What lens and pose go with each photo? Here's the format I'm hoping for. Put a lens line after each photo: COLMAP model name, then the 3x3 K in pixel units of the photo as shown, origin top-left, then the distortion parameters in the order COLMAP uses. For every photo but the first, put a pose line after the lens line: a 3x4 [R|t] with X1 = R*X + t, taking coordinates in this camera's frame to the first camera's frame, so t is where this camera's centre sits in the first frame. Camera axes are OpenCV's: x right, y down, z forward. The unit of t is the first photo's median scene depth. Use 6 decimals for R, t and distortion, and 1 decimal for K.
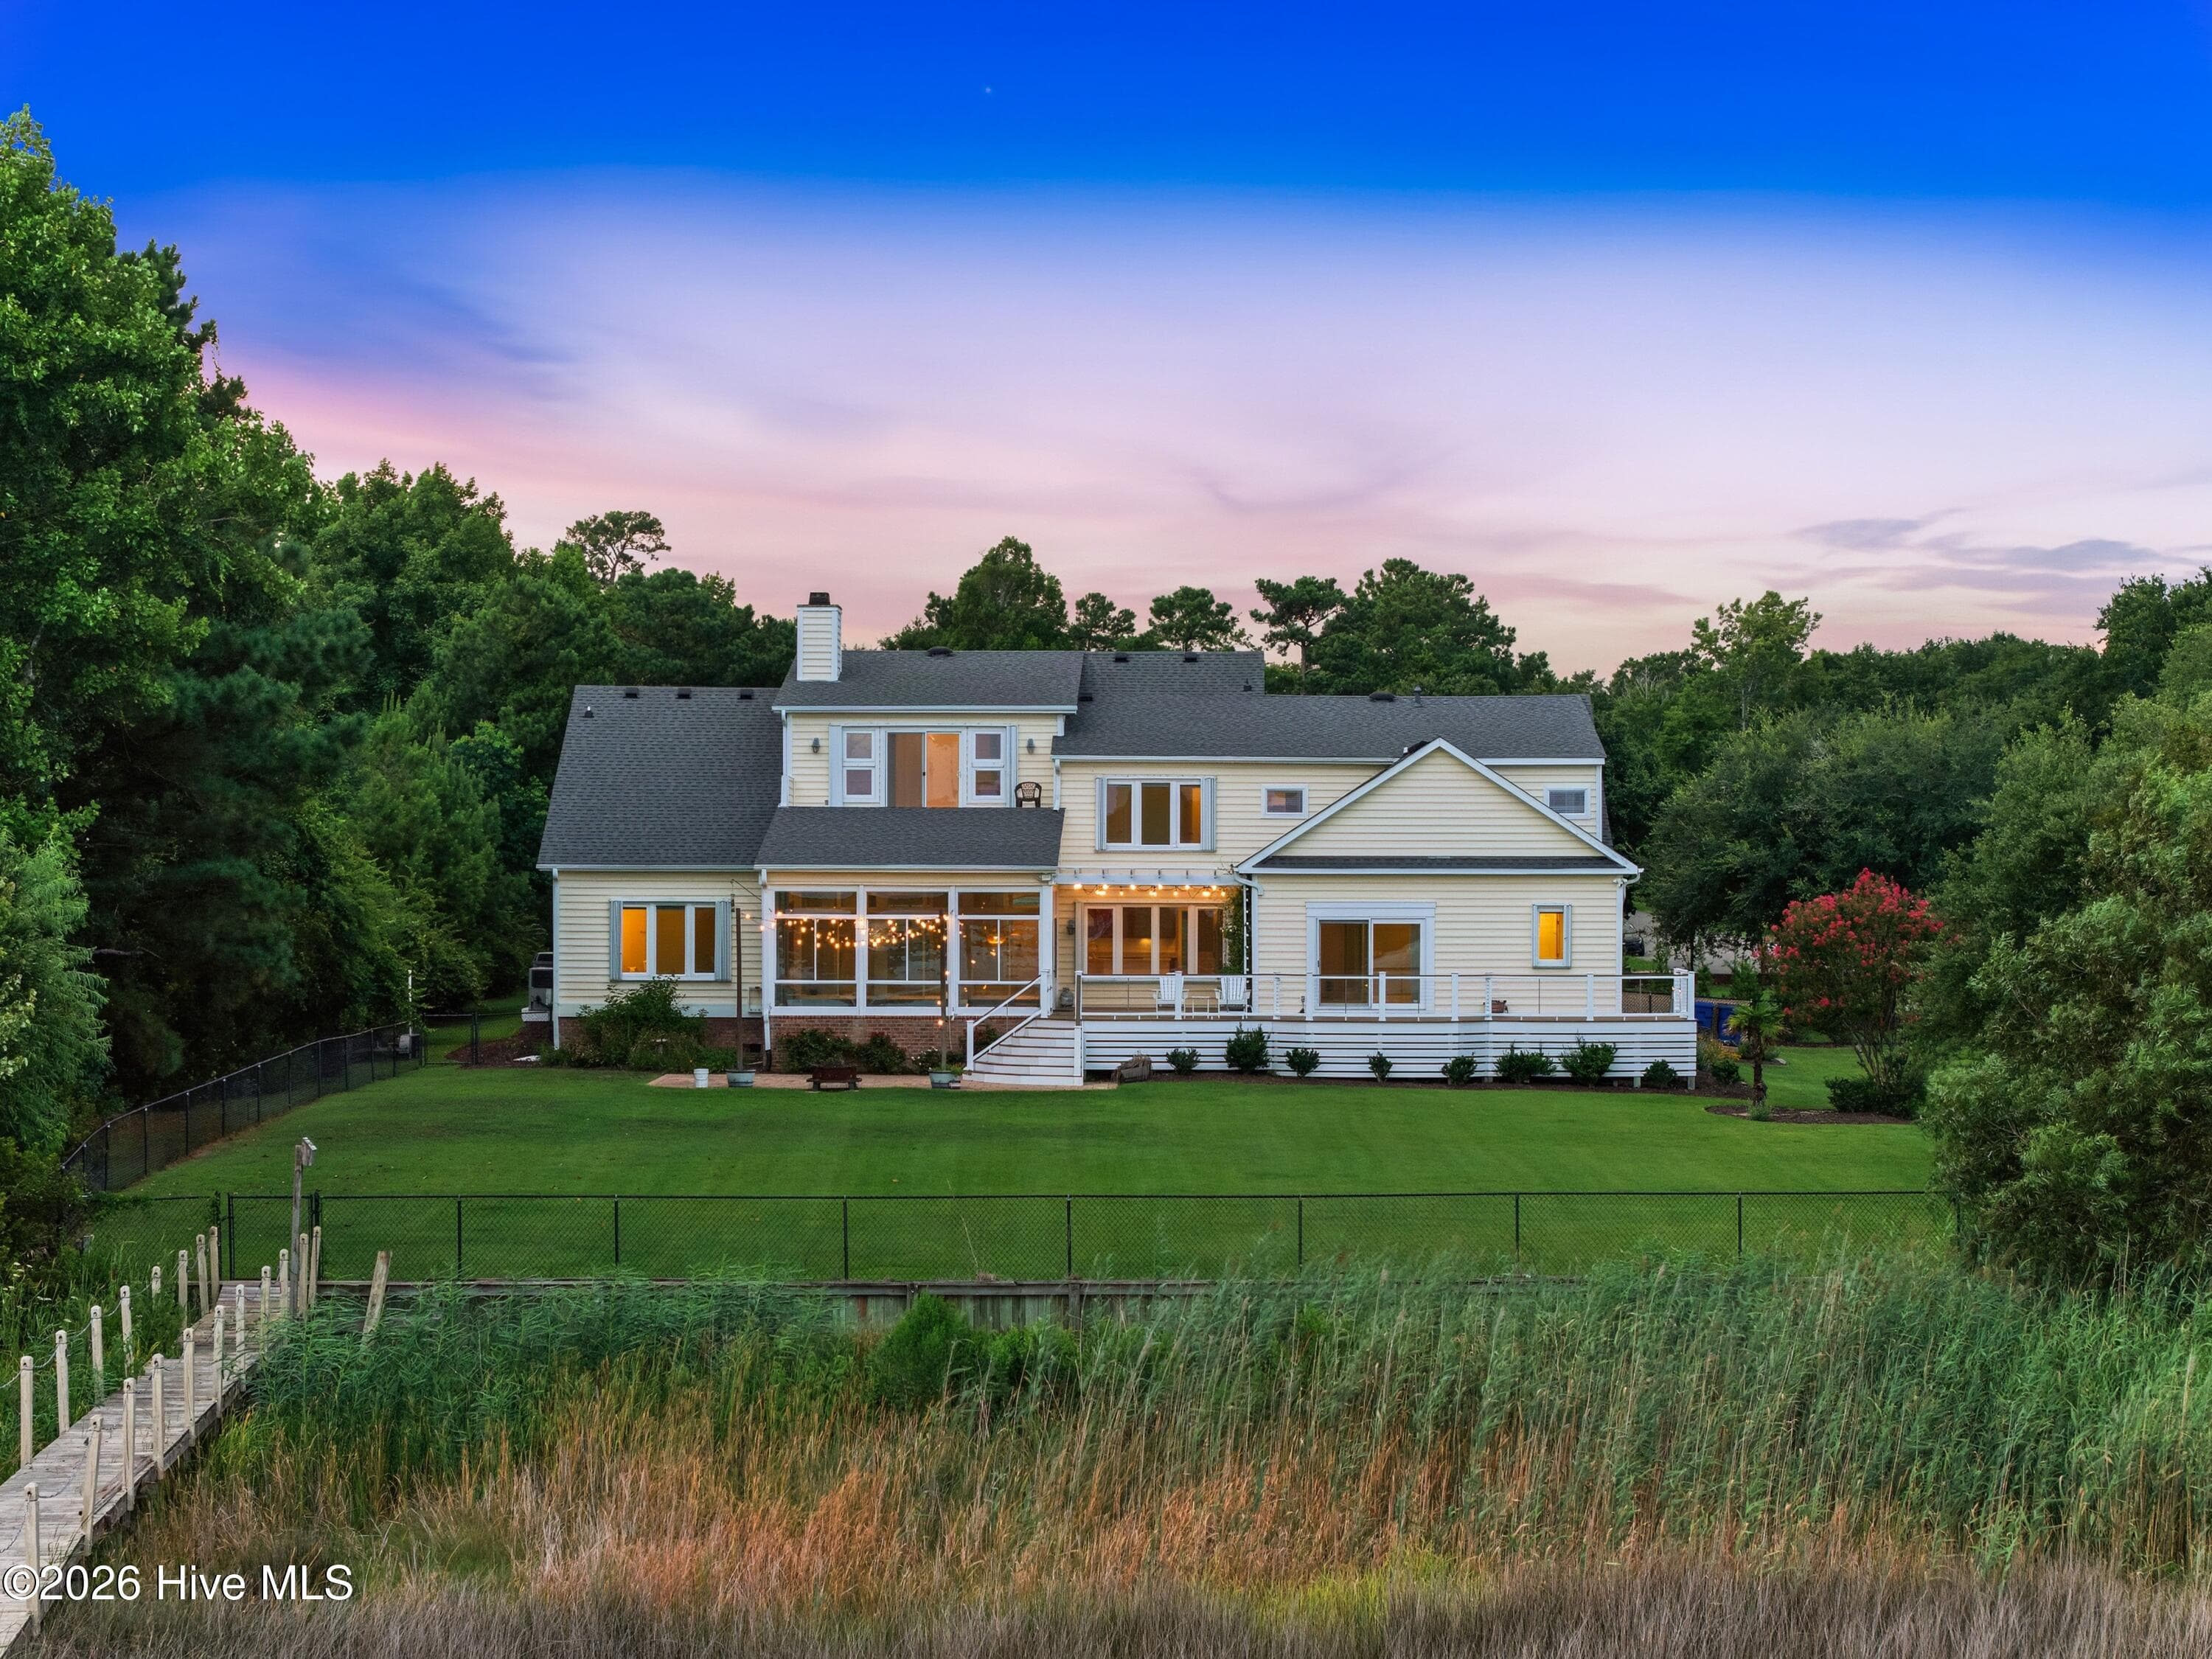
lens RADIAL K [[4548.3, 0, 1334.9], [0, 4548.3, 829.5], [0, 0, 1]] dist [-0.010538, -0.191644]
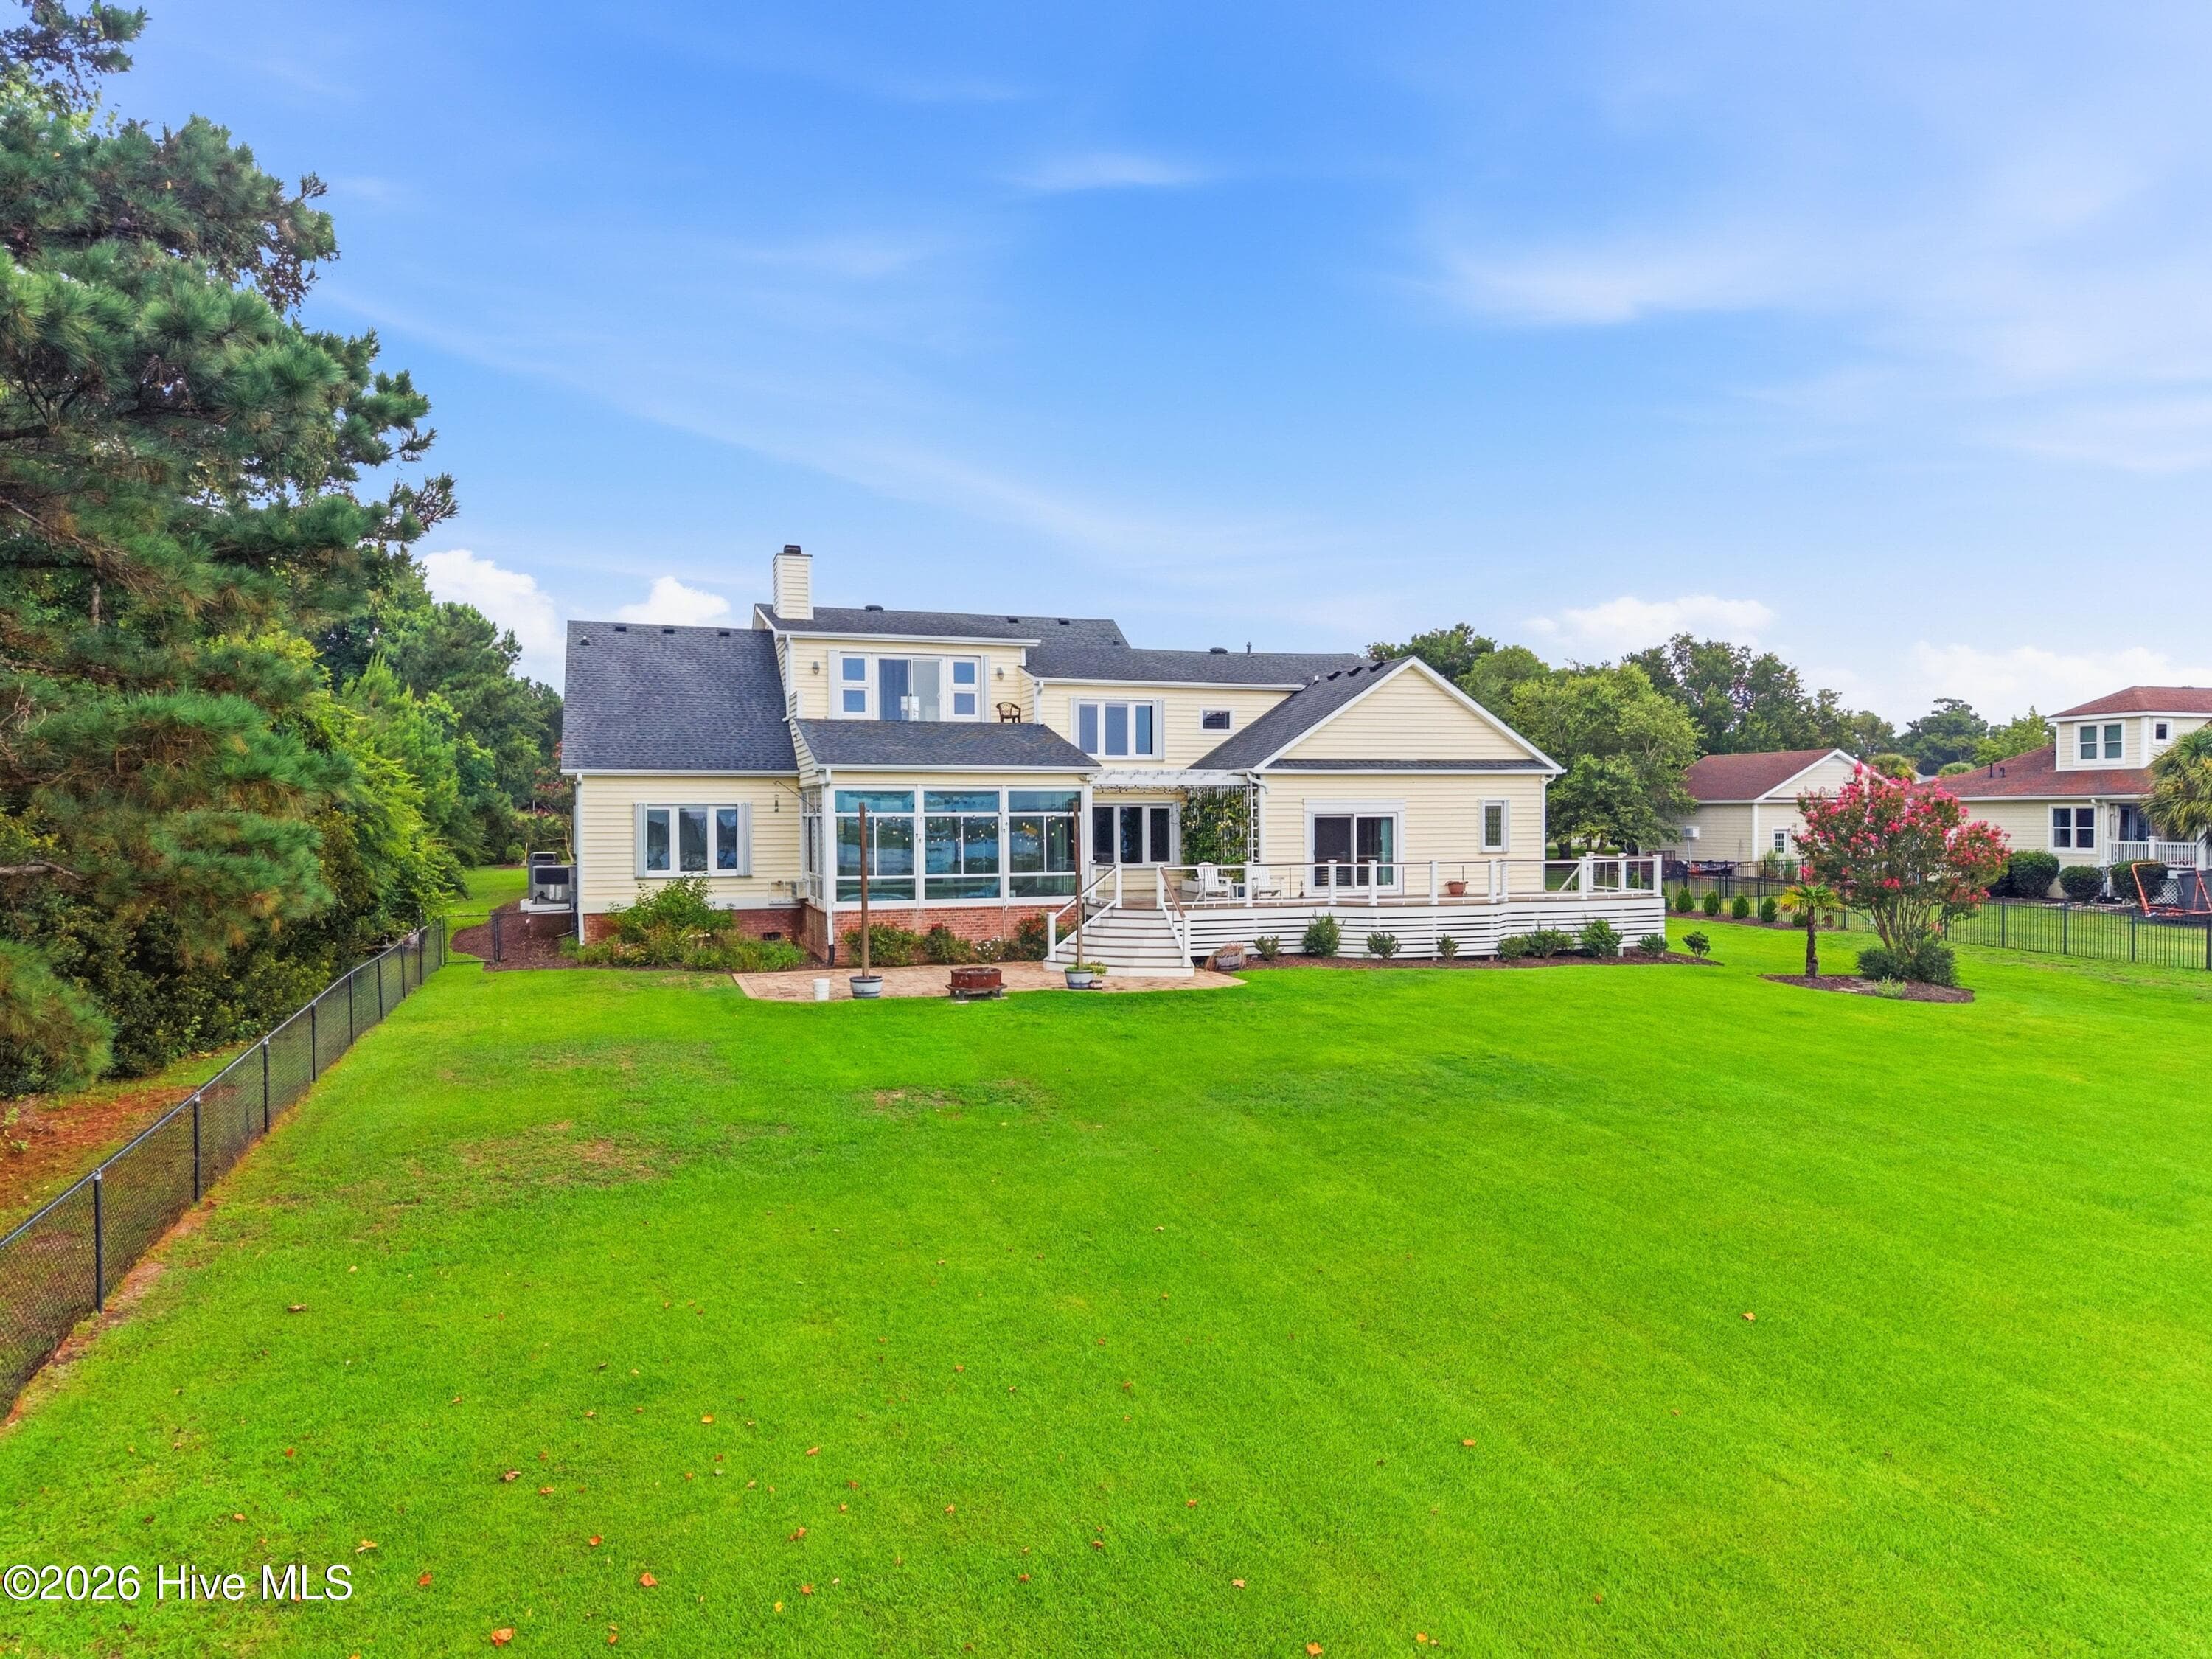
lens RADIAL K [[1502.7, 0, 1164.5], [0, 1502.7, 832.8], [0, 0, 1]] dist [0.082462, -0.115245]
pose [[0.953175, -0.011847, 0.302186, -0.151291], [0.005341, 0.999736, 0.022346, 0.015533], [-0.302371, -0.019685, 0.952987, 0.633971]]
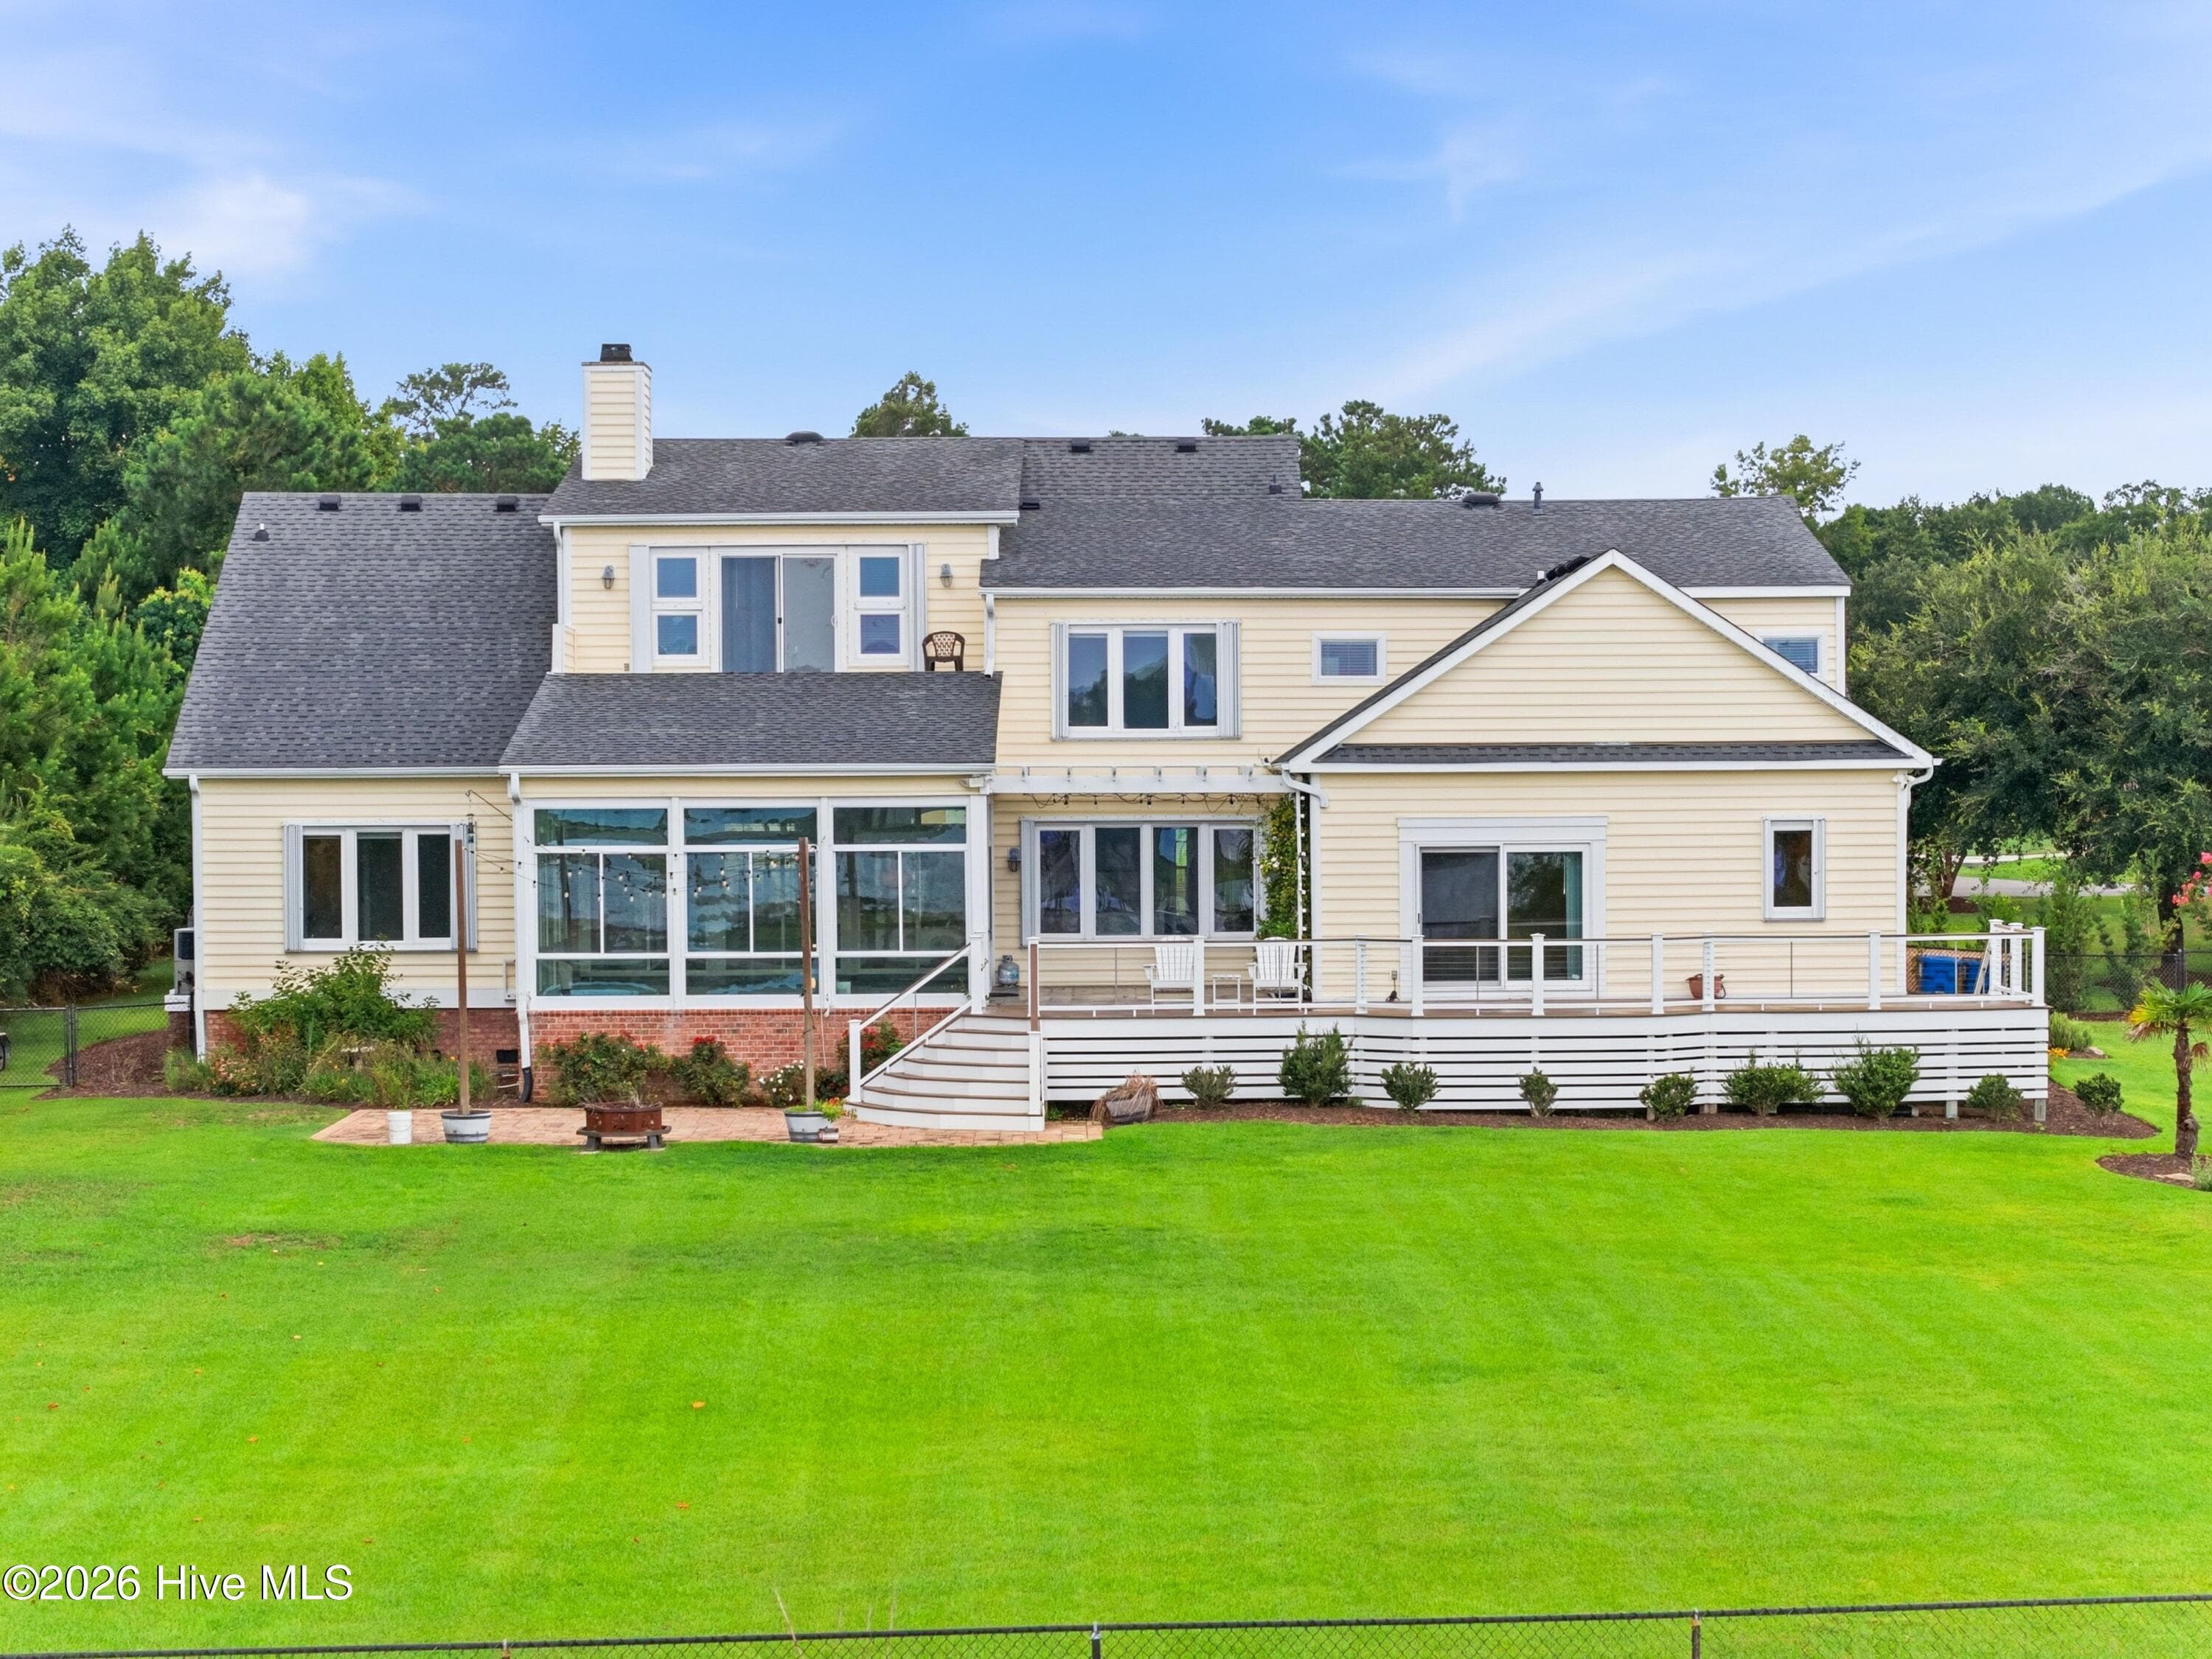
lens RADIAL K [[4582.0, 0, 1355.6], [0, 4582.0, 831.6], [0, 0, 1]] dist [-0.075489, 0.183167]
pose [[0.999620, -0.009406, 0.025907, -0.027634], [0.008798, 0.999686, 0.023451, 0.003097], [-0.026120, -0.023214, 0.999389, 0.370626]]
